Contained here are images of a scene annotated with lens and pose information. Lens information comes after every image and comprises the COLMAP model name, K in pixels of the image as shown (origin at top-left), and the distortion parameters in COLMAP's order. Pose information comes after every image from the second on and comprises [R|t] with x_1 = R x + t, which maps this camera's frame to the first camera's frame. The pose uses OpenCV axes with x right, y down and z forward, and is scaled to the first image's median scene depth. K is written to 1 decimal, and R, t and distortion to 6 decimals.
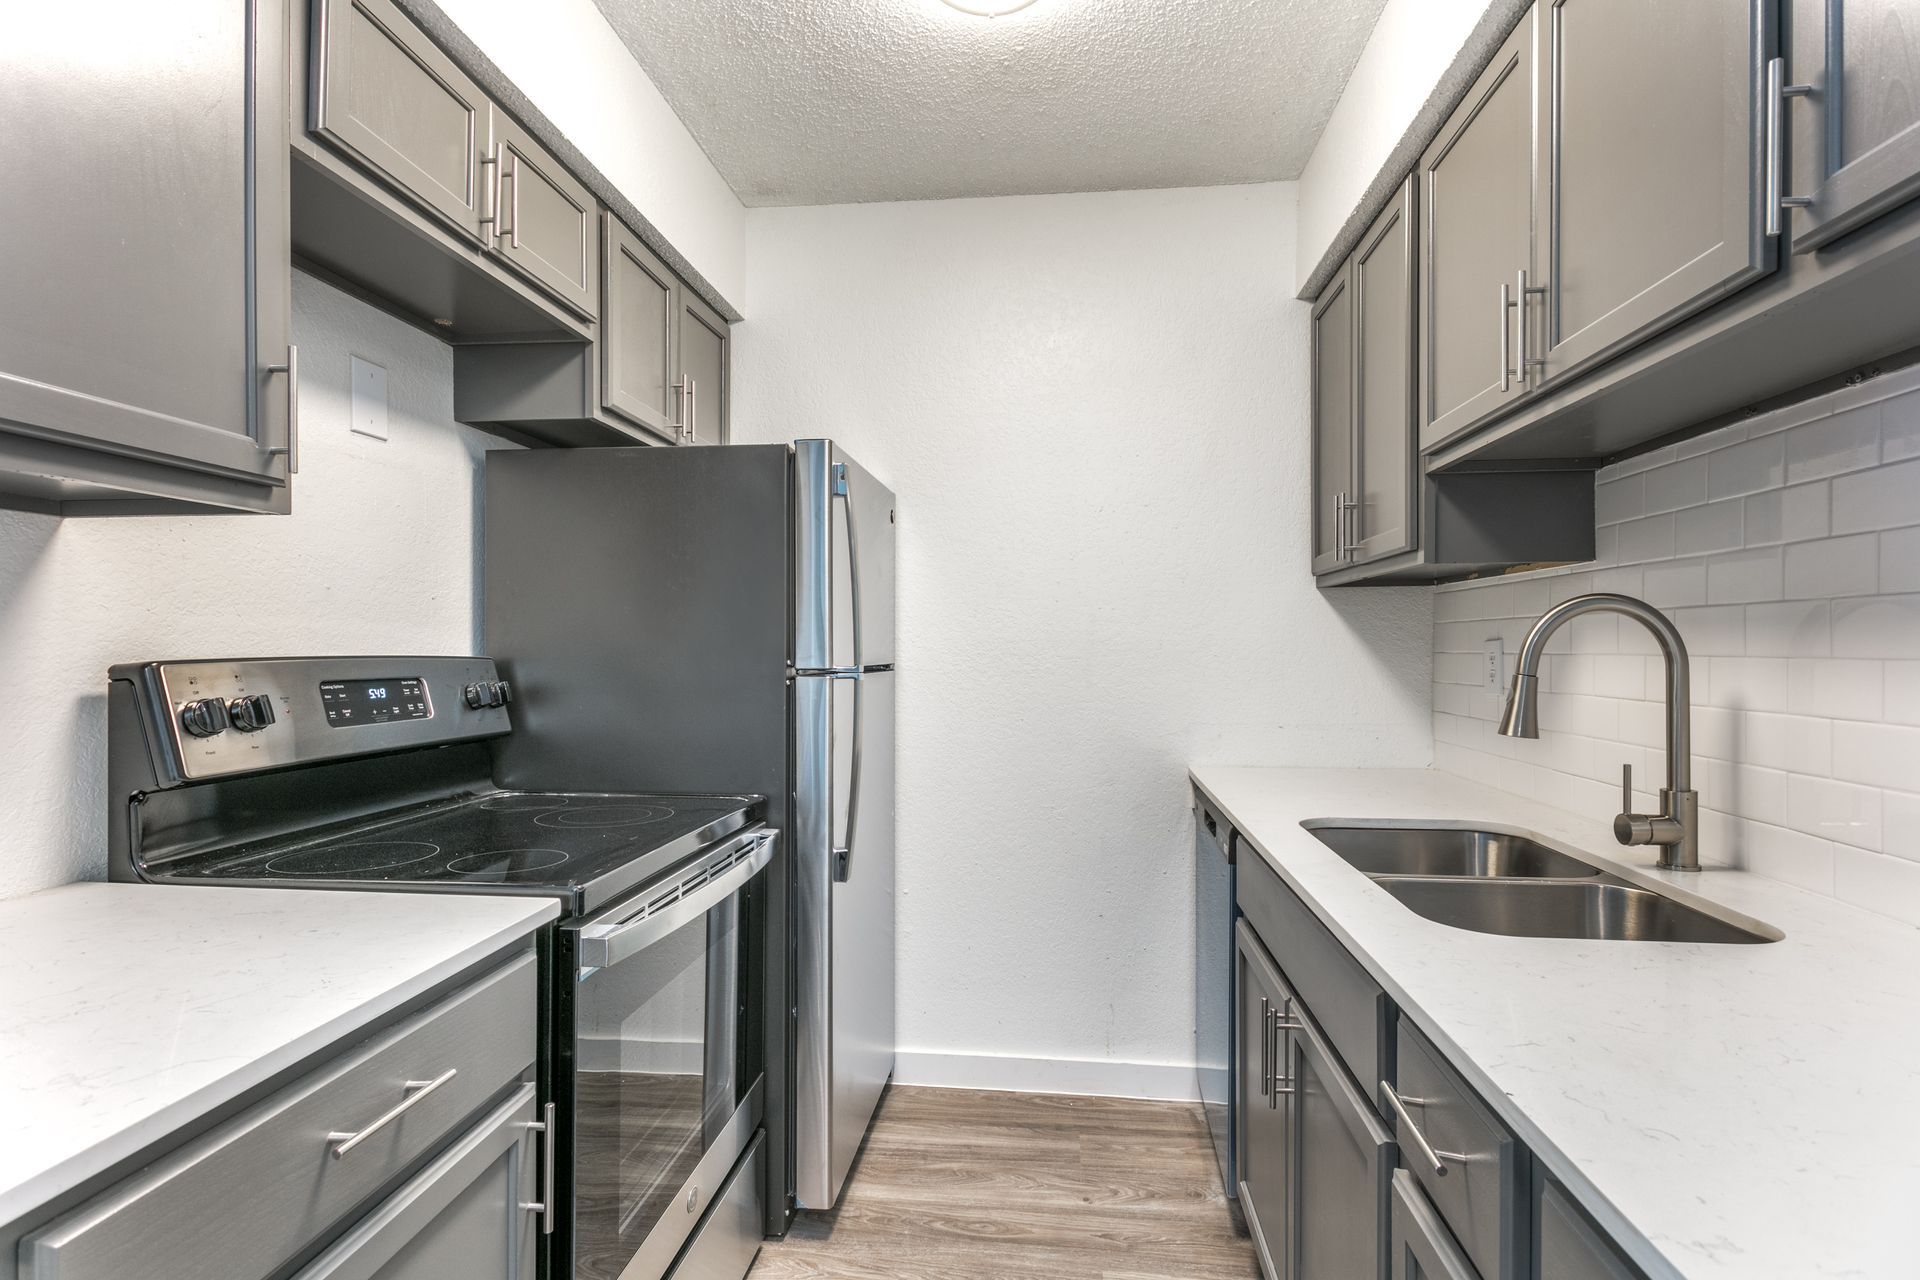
lens RADIAL K [[959.7, 0, 958.3], [0, 959.7, 640.9], [0, 0, 1]] dist [0.006053, -0.000016]
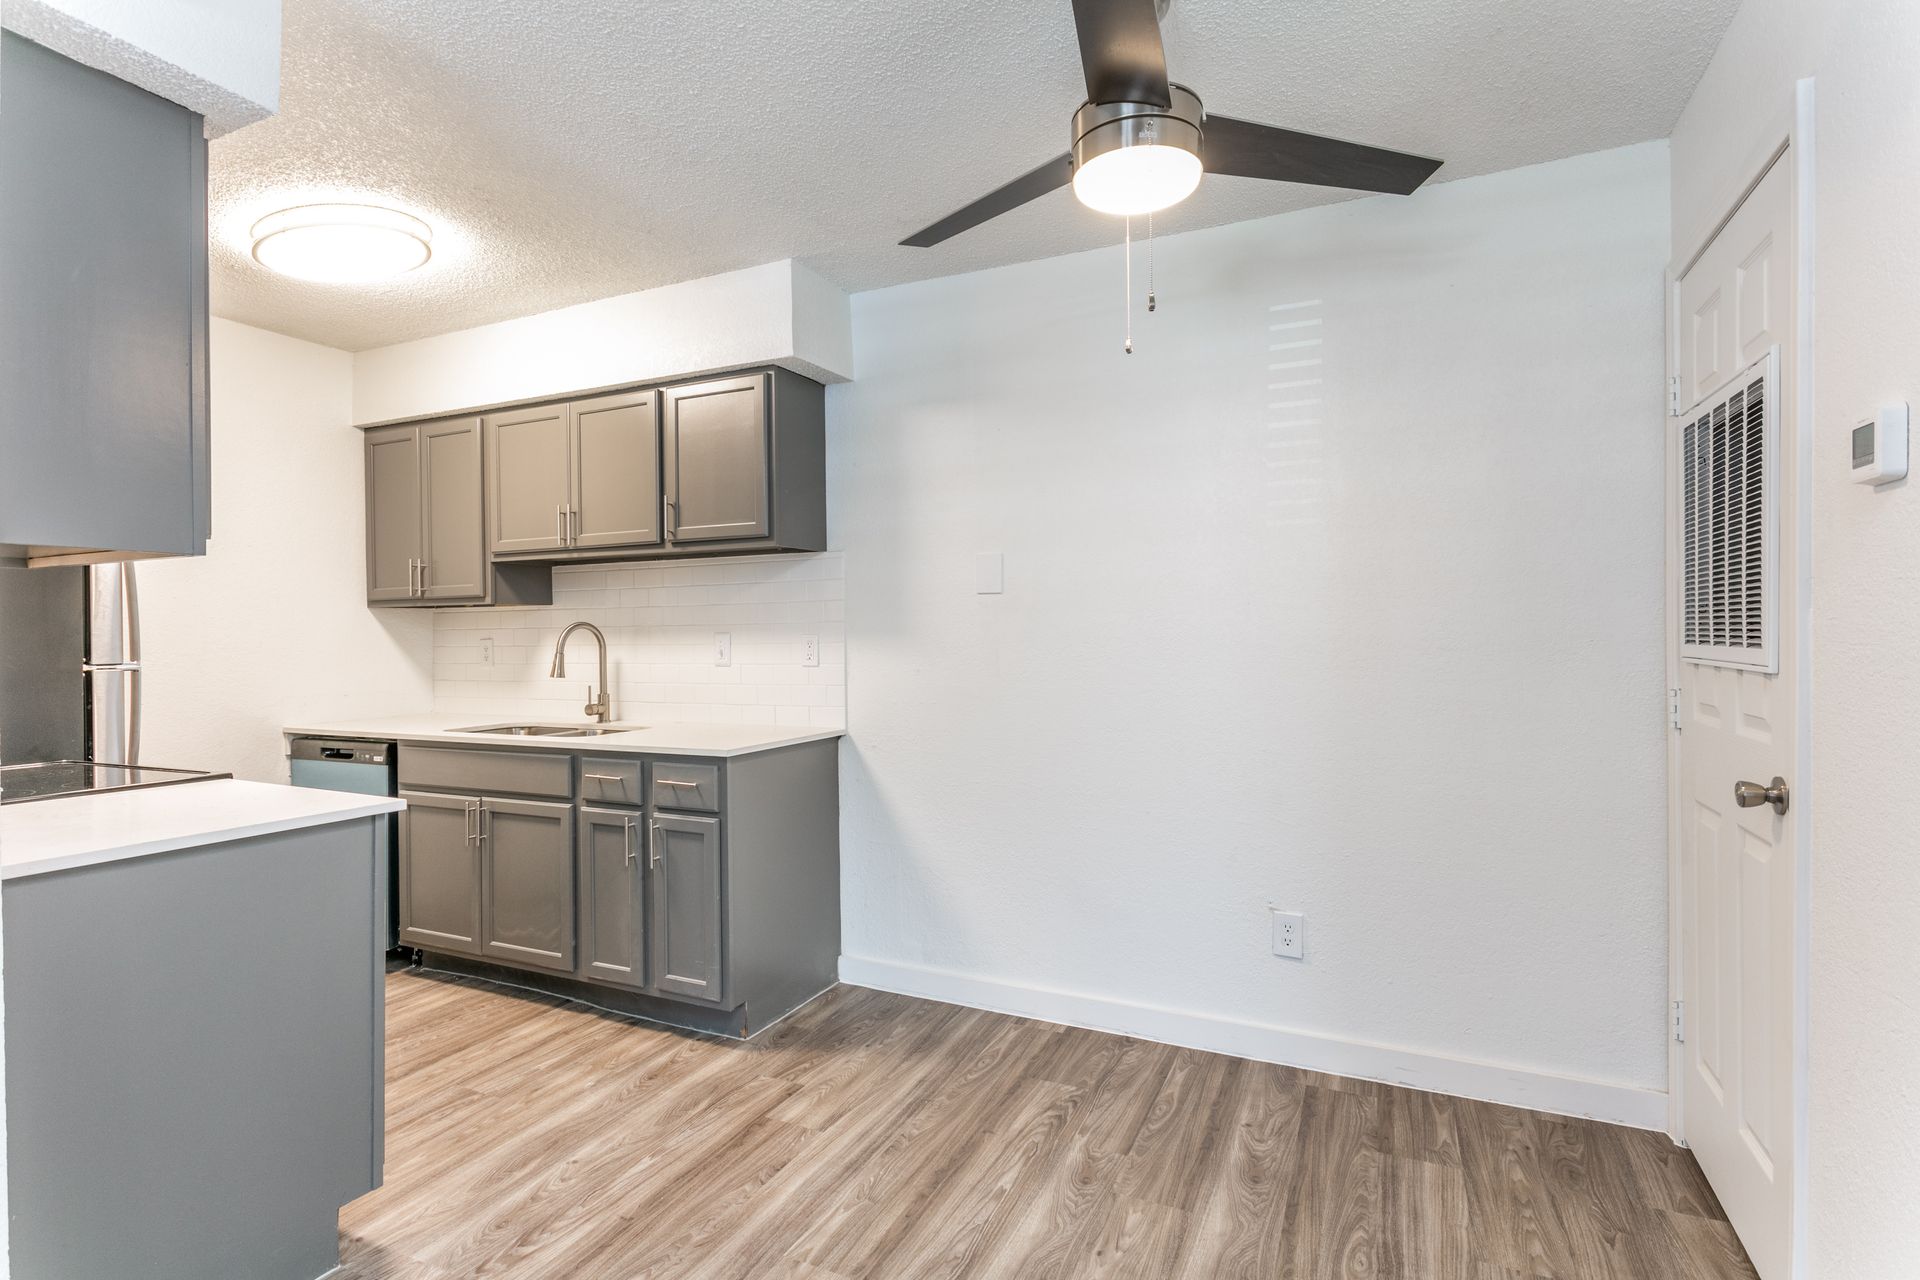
lens RADIAL K [[959.7, 0, 974.6], [0, 959.7, 631.9], [0, 0, 1]] dist [0.006053, -0.000016]
pose [[0.327534, -0.002039, 0.944837, -1.196512], [0.005971, 0.999982, 0.000088, -0.012566], [-0.944820, 0.005613, 0.327541, -0.719821]]
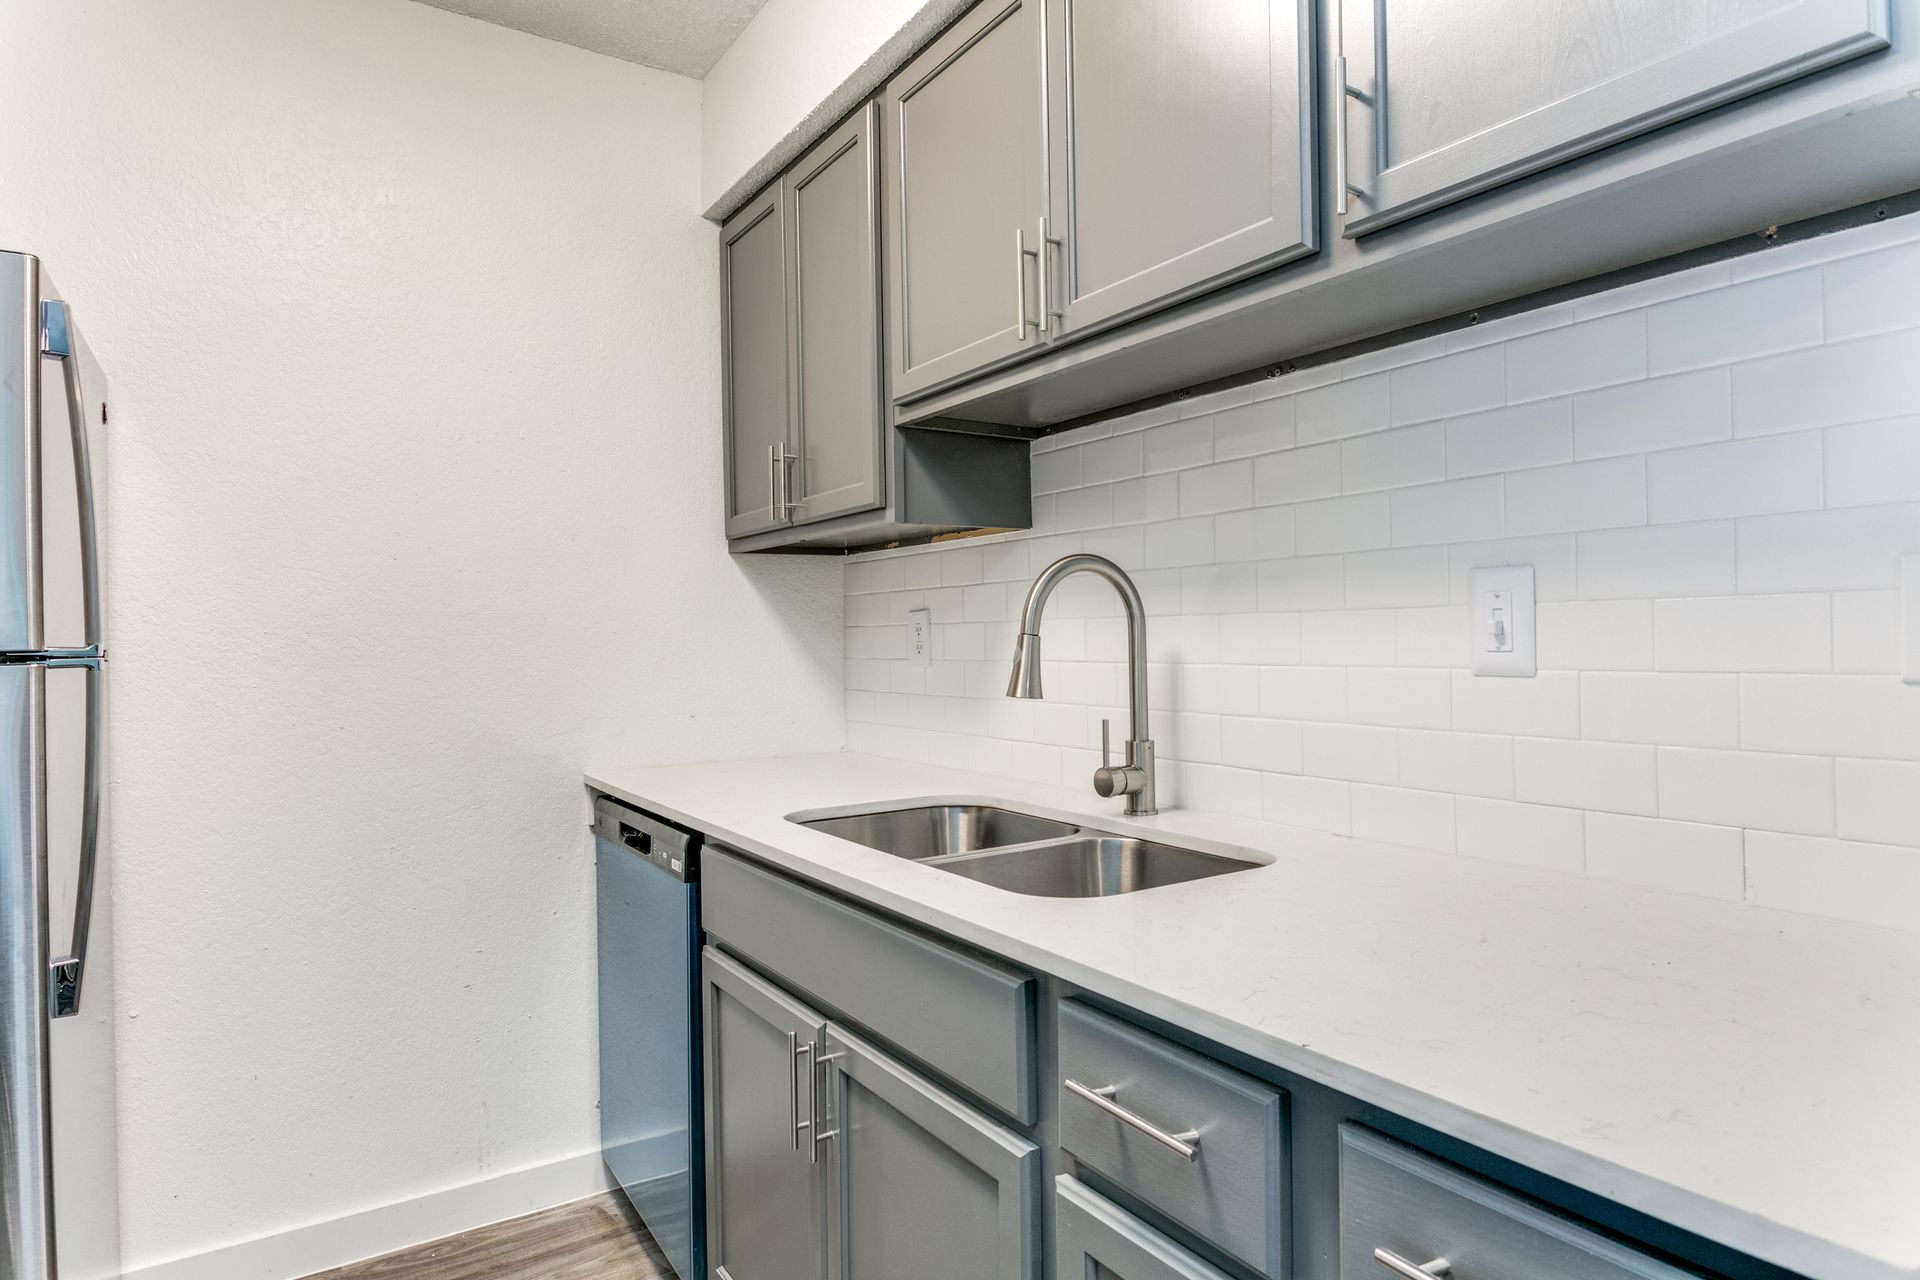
lens RADIAL K [[1092.9, 0, 963.5], [0, 1092.9, 624.5], [0, 0, 1]] dist [-0.002462, -0.000701]
pose [[0.767041, -0.003116, 0.641591, -0.142368], [0.010115, 0.999923, -0.007236, 0.026464], [-0.641519, 0.012040, 0.767013, 0.156364]]
